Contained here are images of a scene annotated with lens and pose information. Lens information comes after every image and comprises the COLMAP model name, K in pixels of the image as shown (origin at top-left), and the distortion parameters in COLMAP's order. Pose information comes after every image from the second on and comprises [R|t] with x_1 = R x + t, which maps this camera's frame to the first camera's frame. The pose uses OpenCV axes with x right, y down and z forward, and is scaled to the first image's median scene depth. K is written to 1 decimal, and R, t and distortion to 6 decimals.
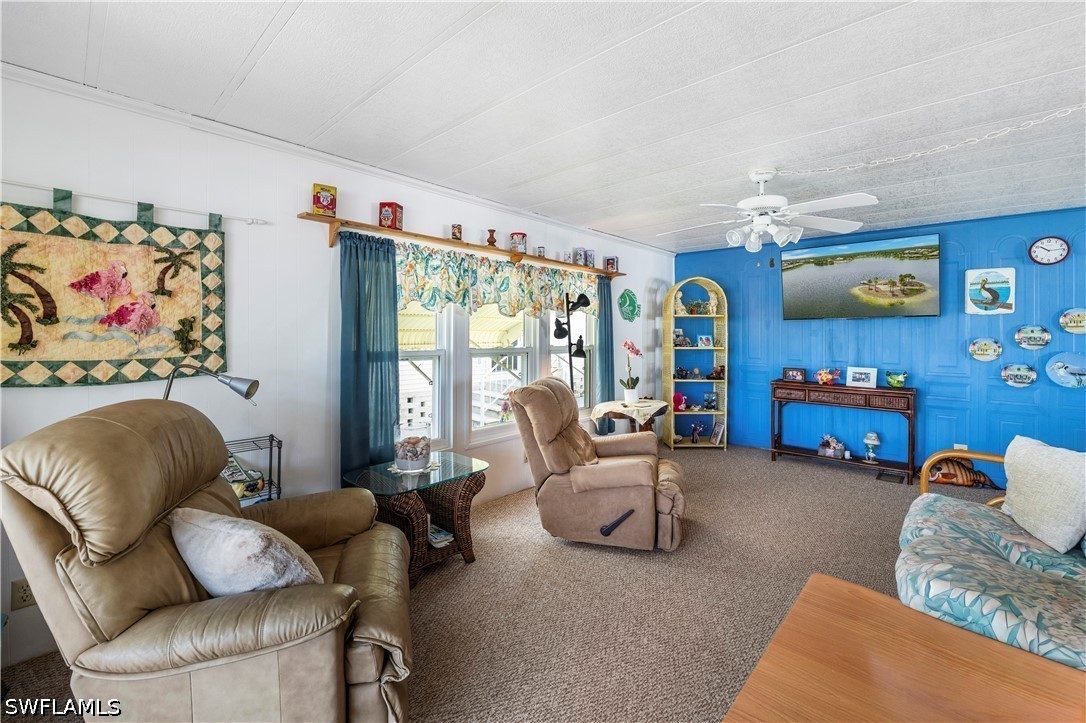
lens RADIAL K [[445.0, 0, 546.2], [0, 445.0, 334.0], [0, 0, 1]] dist [-0.003347, -0.000346]
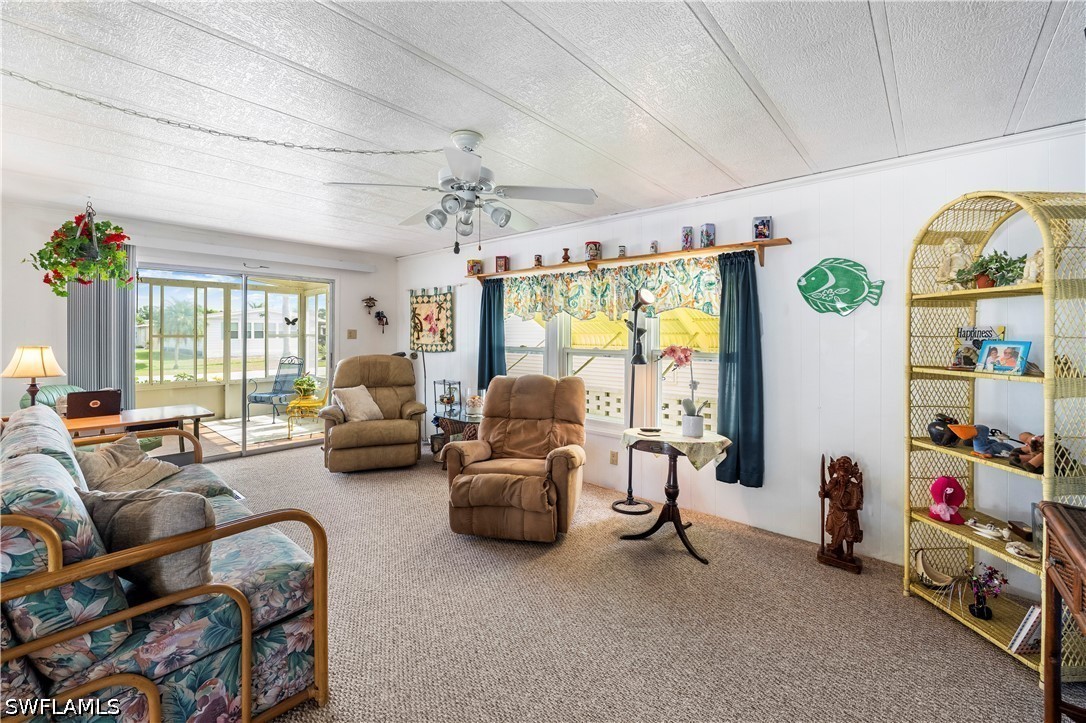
lens RADIAL K [[445.0, 0, 544.9], [0, 445.0, 336.5], [0, 0, 1]] dist [-0.003347, -0.000346]
pose [[0.036014, 0.001964, -0.999349, 1.730692], [-0.006496, 0.999977, 0.001731, -0.000487], [0.999330, 0.006429, 0.036025, 1.468232]]
